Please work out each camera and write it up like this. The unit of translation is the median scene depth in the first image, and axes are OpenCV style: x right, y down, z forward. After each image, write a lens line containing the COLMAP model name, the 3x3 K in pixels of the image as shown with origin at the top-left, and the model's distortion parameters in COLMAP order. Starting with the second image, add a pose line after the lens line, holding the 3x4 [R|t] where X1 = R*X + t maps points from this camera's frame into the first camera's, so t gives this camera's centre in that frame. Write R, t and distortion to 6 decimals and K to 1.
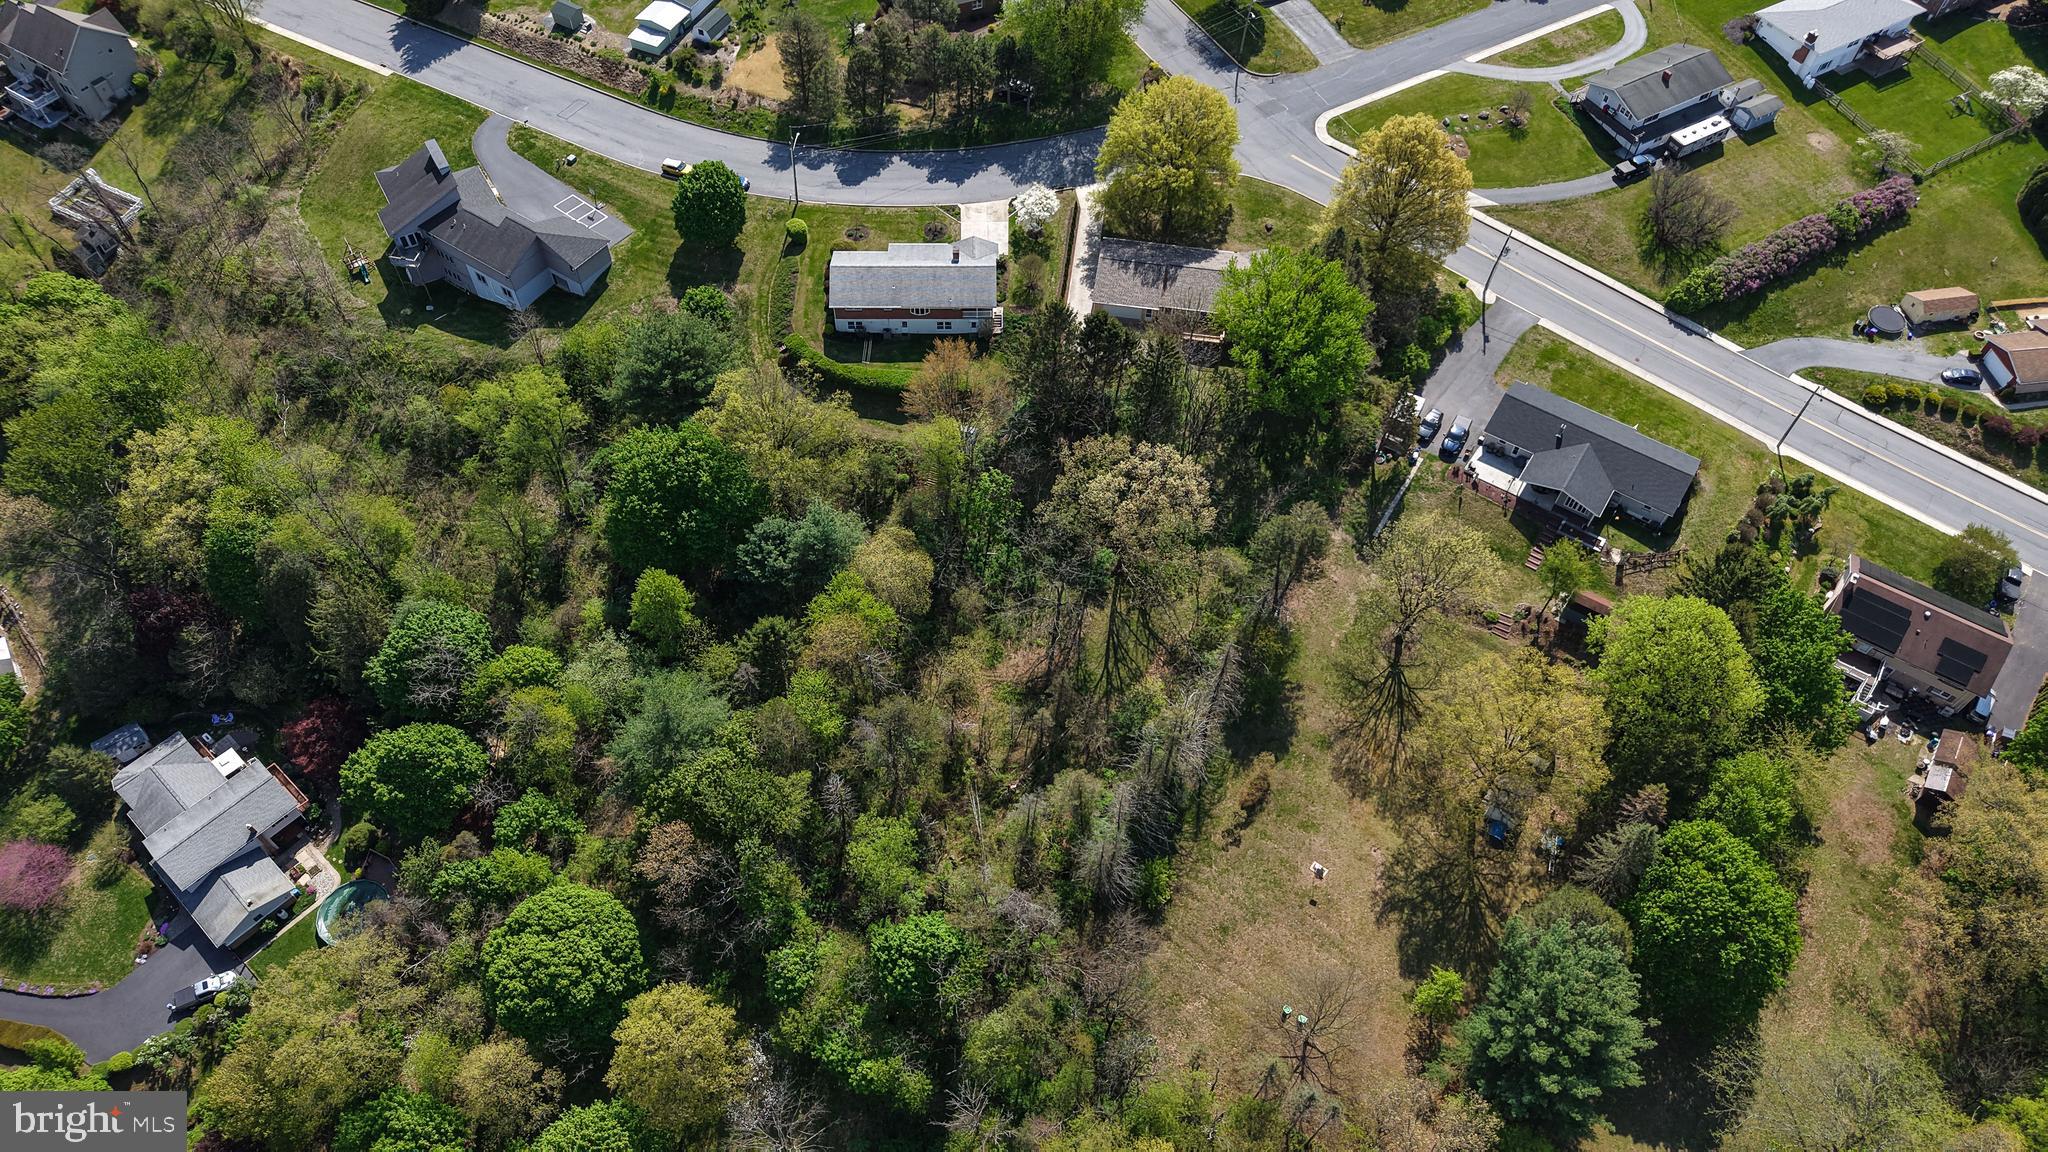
lens RADIAL K [[1371.5, 0, 1020.9], [0, 1371.5, 576.3], [0, 0, 1]] dist [0.018204, -0.023763]
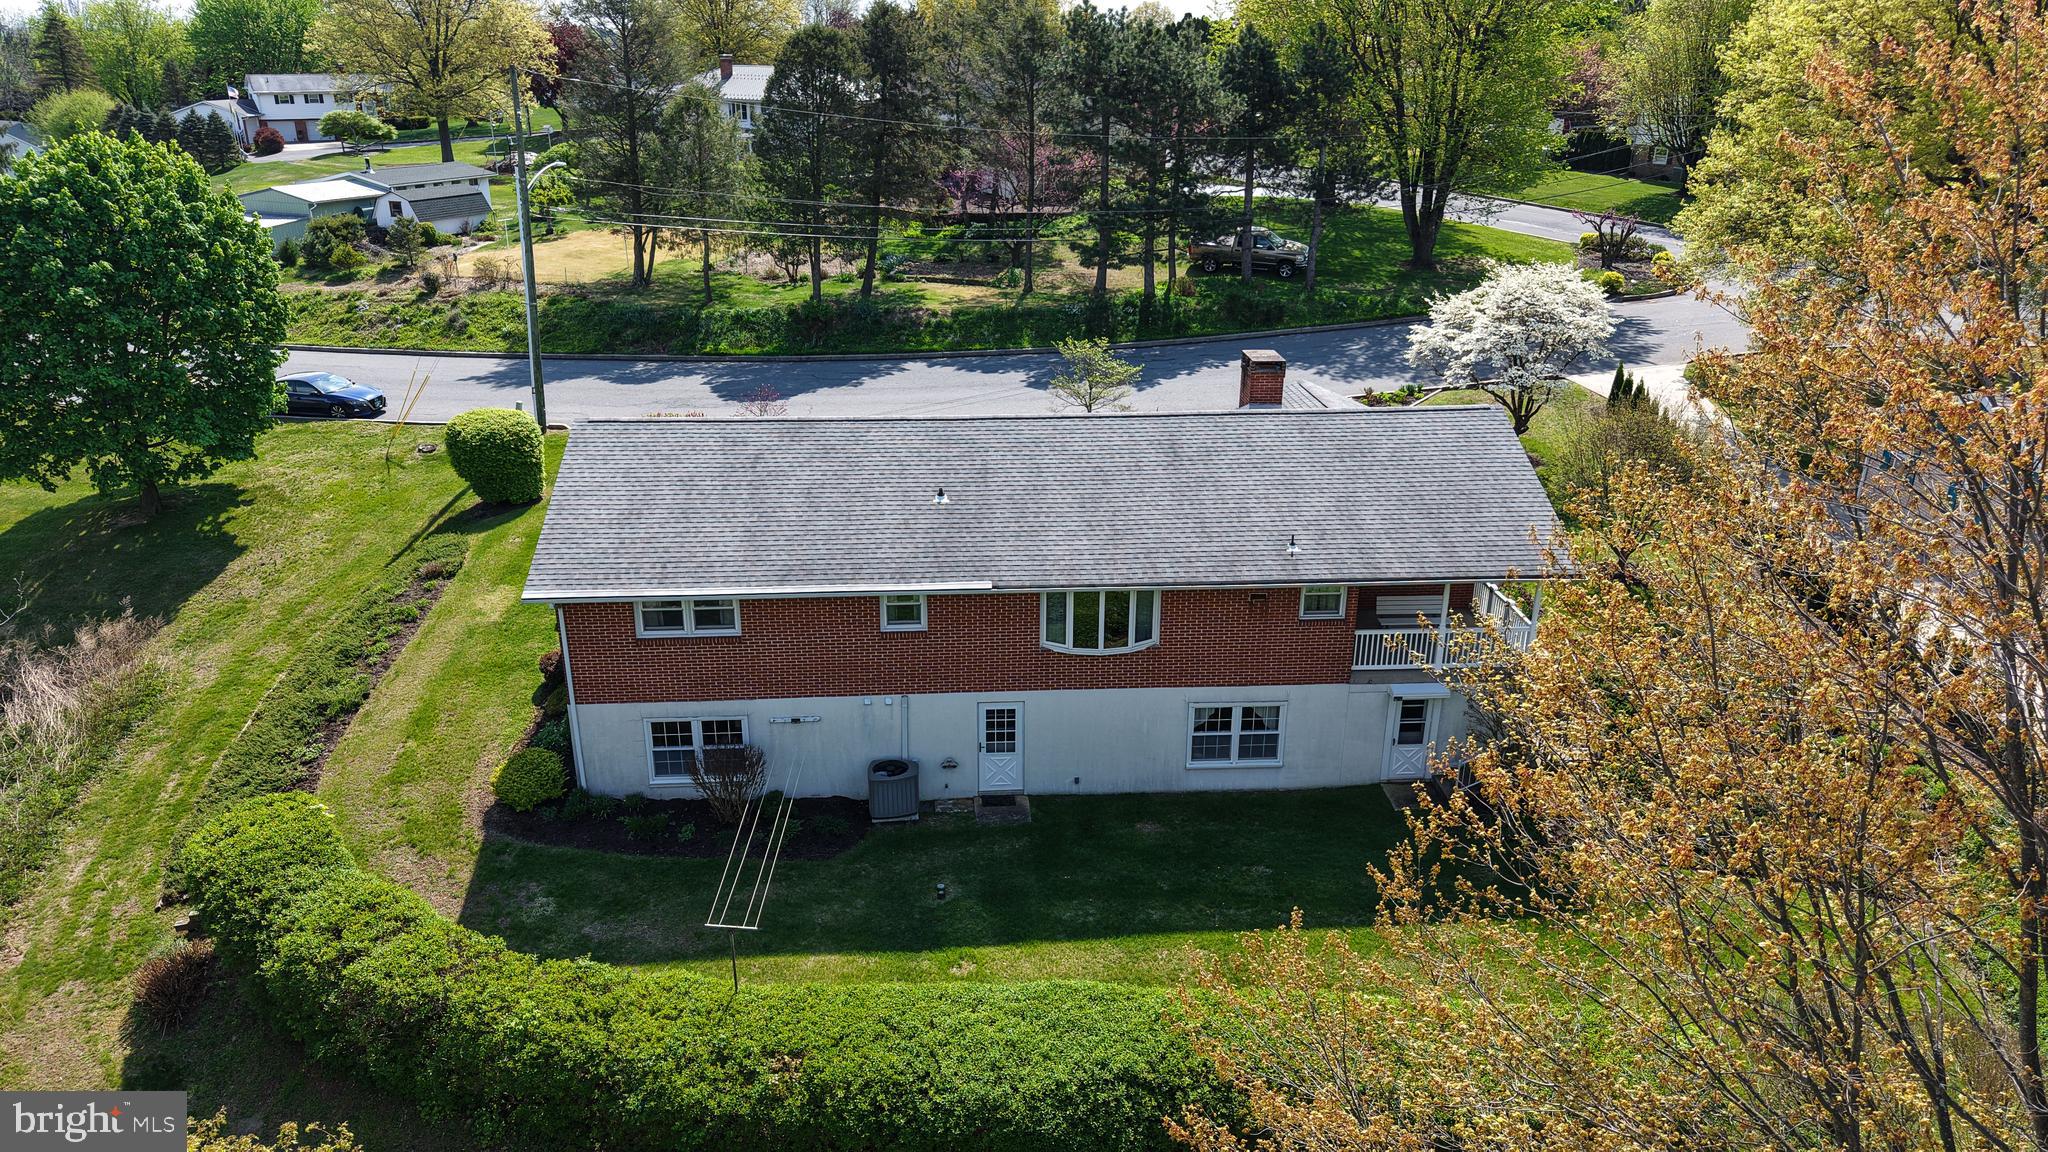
lens RADIAL K [[1371.5, 0, 1036.5], [0, 1371.5, 556.0], [0, 0, 1]] dist [0.018204, -0.023763]
pose [[0.998556, -0.025267, 0.047408, -0.084026], [0.047637, 0.824385, -0.564021, -0.103014], [-0.024831, 0.565465, 0.824398, 0.816797]]
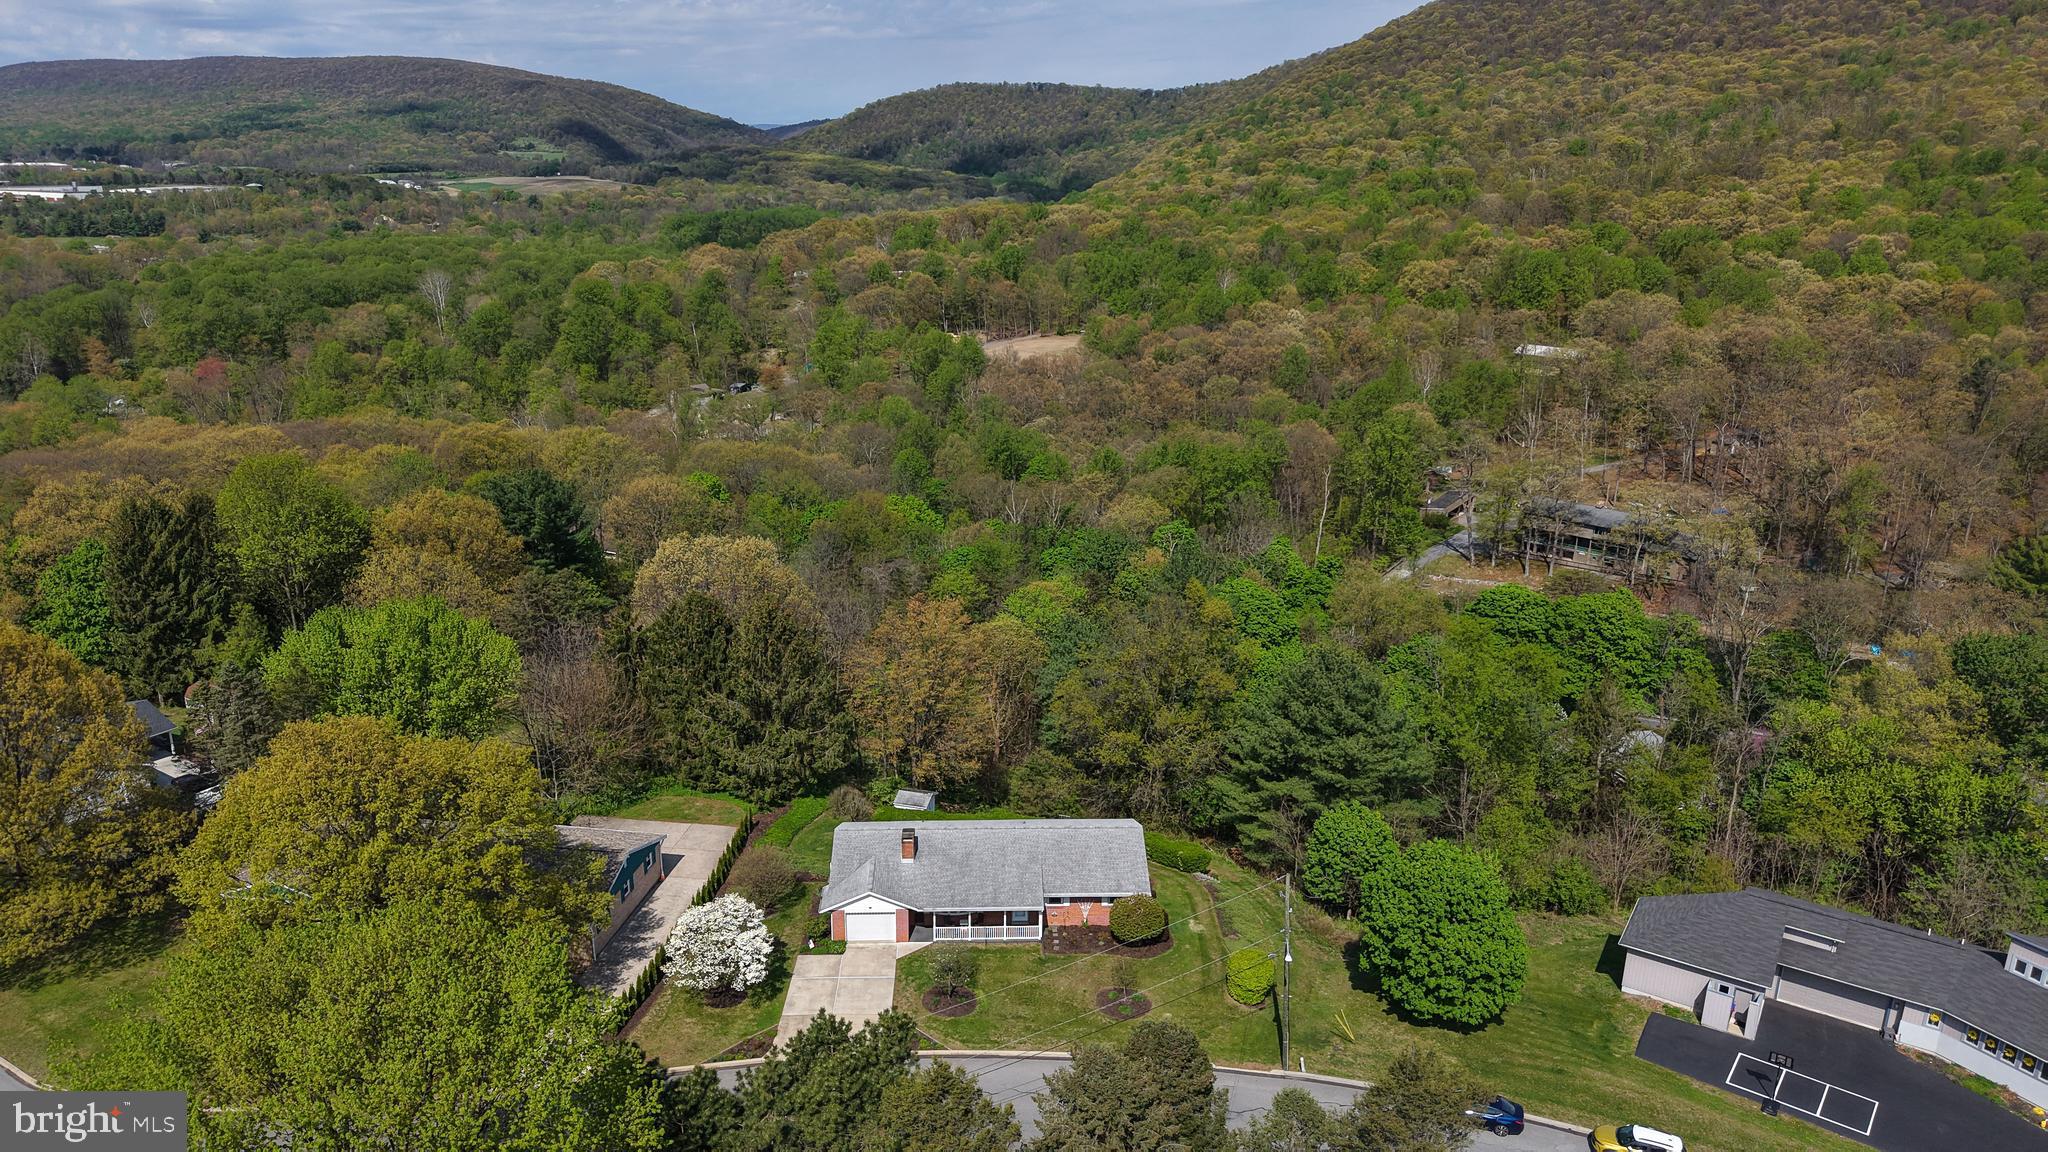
lens RADIAL K [[1371.5, 0, 1024.0], [0, 1371.5, 567.5], [0, 0, 1]] dist [0.018204, -0.023763]
pose [[-0.999612, -0.020011, -0.019356, -0.075991], [-0.024792, 0.323507, 0.945901, -0.727158], [-0.012666, 0.946014, -0.323877, 1.018525]]
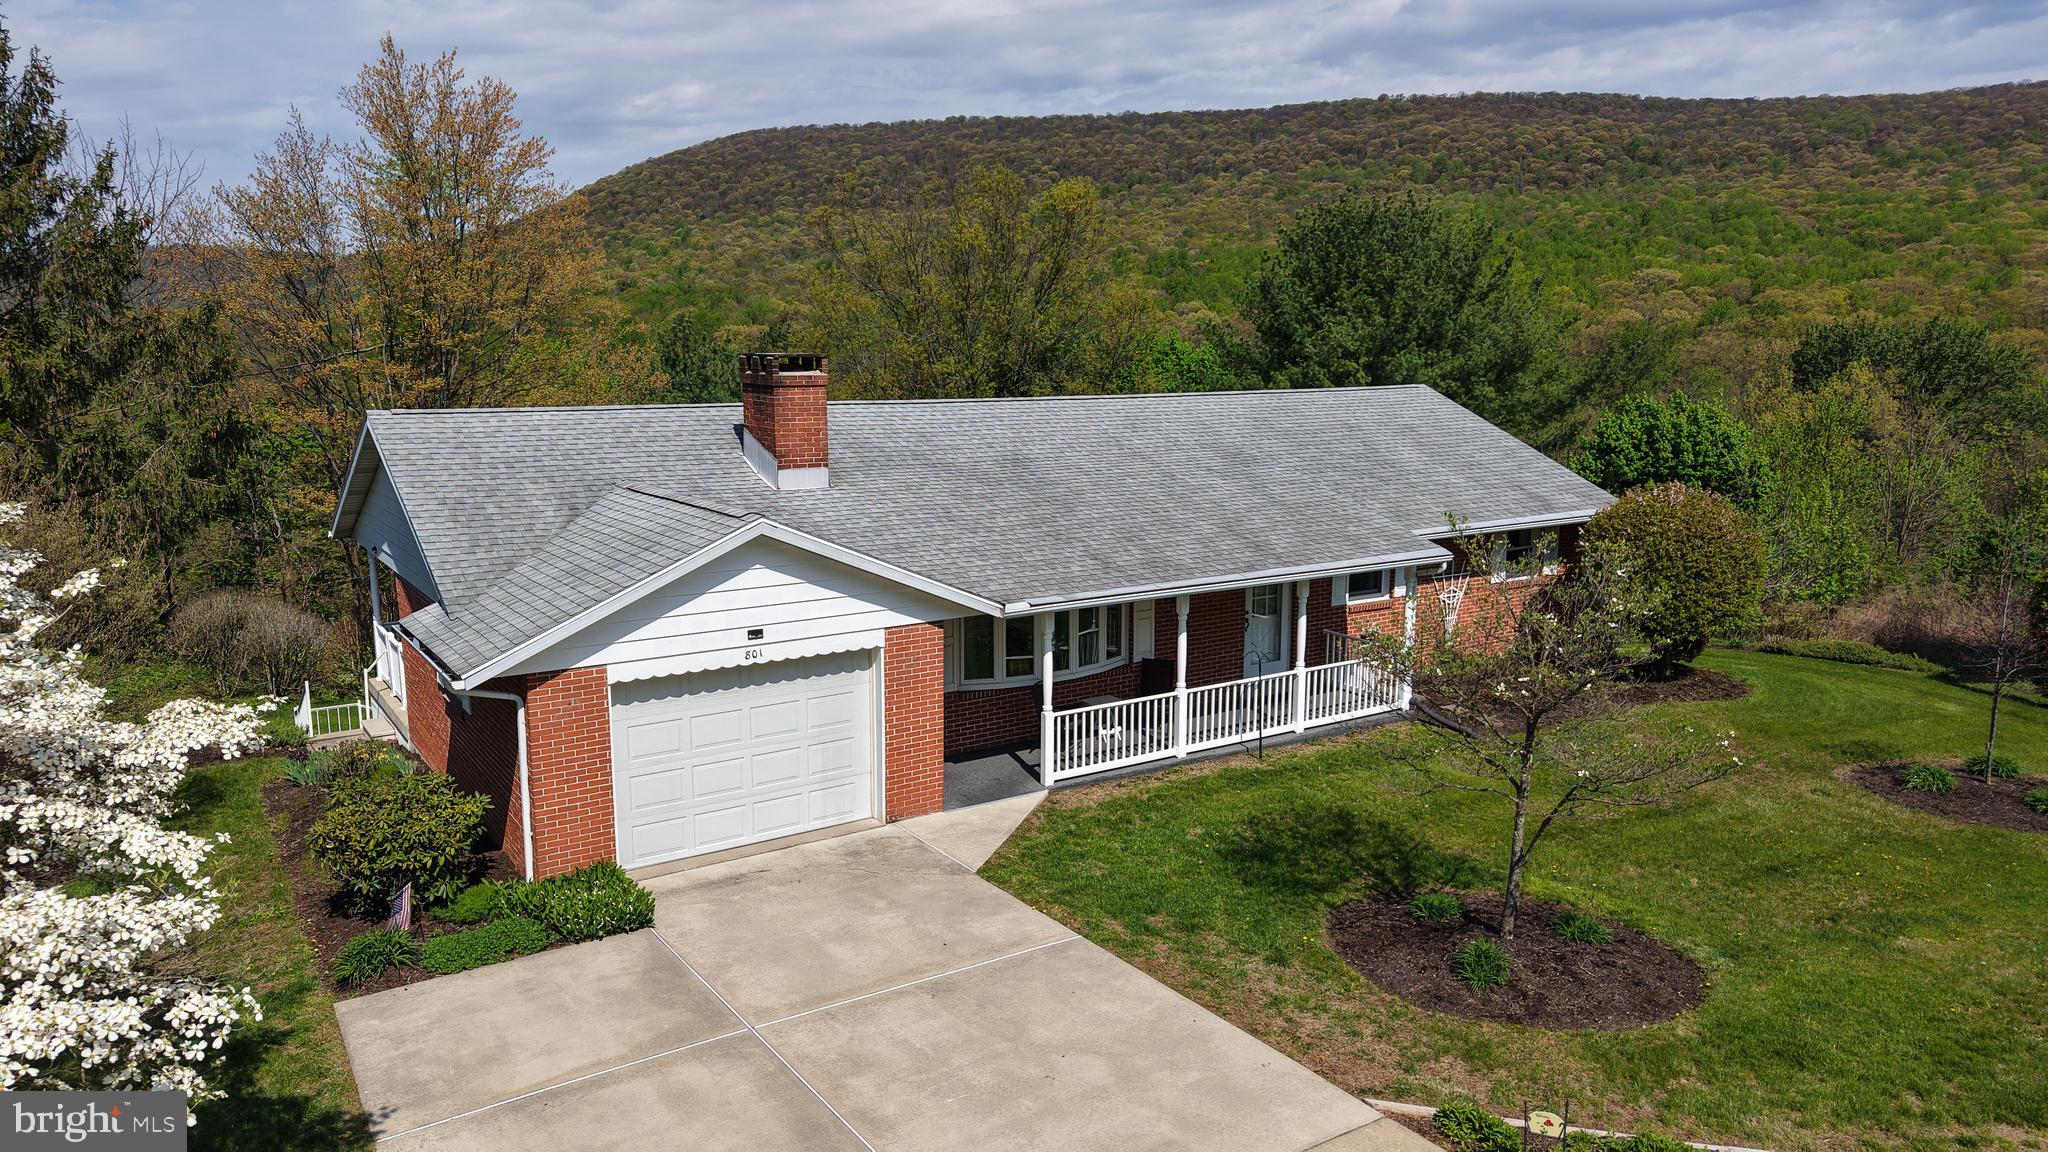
lens RADIAL K [[1371.5, 0, 1022.7], [0, 1371.5, 568.1], [0, 0, 1]] dist [0.018204, -0.023763]
pose [[-0.846895, 0.071954, -0.526869, -0.004522], [-0.438404, 0.466266, 0.768373, -0.308641], [0.300949, 0.881713, -0.363334, 1.008041]]
